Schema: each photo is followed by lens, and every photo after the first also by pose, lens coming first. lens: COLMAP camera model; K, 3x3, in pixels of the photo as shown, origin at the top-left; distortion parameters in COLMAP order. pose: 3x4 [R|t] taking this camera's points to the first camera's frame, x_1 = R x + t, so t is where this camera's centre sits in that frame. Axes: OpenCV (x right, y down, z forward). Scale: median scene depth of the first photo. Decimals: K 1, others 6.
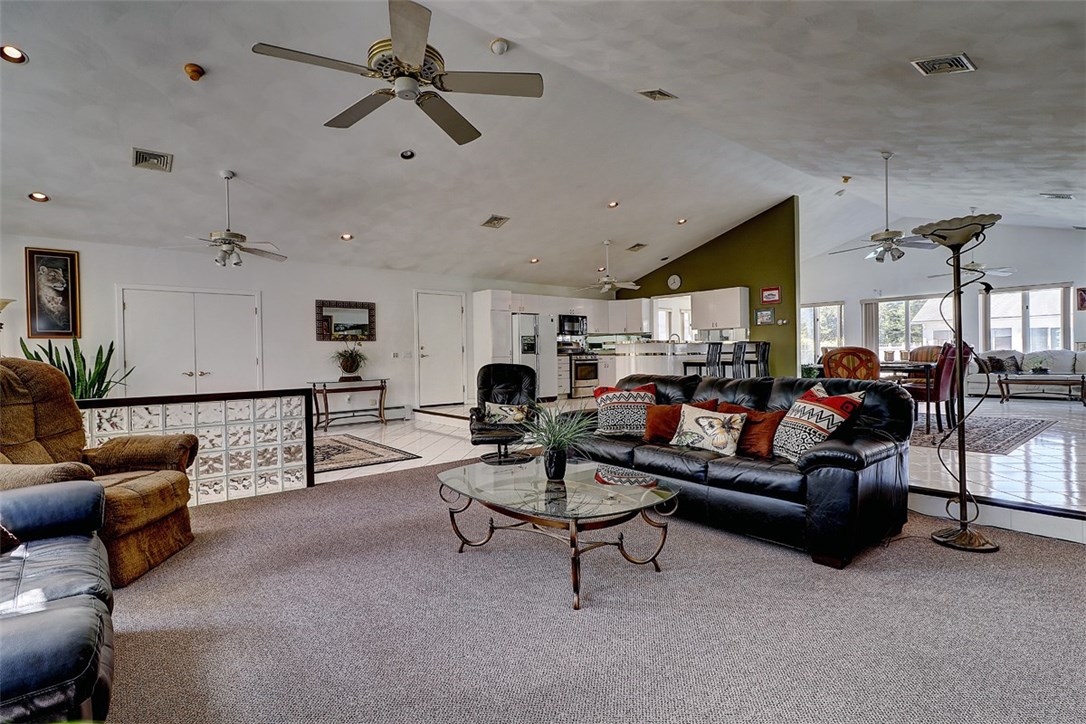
lens RADIAL K [[536.4, 0, 536.7], [0, 536.4, 362.3], [0, 0, 1]] dist [0.003925, -0.000214]
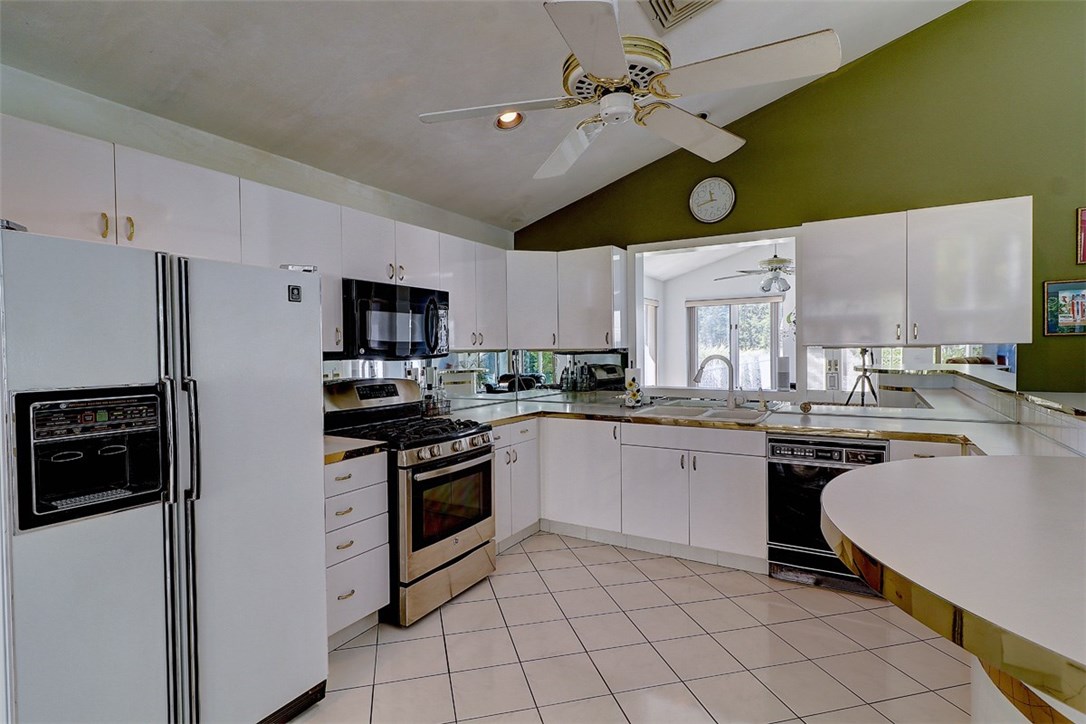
lens RADIAL K [[536.4, 0, 542.1], [0, 536.4, 359.8], [0, 0, 1]] dist [0.003925, -0.000214]
pose [[0.930564, -0.004616, 0.366101, 0.034753], [0.005506, 0.999984, -0.001385, -0.048195], [-0.366089, 0.003305, 0.930574, 0.701106]]
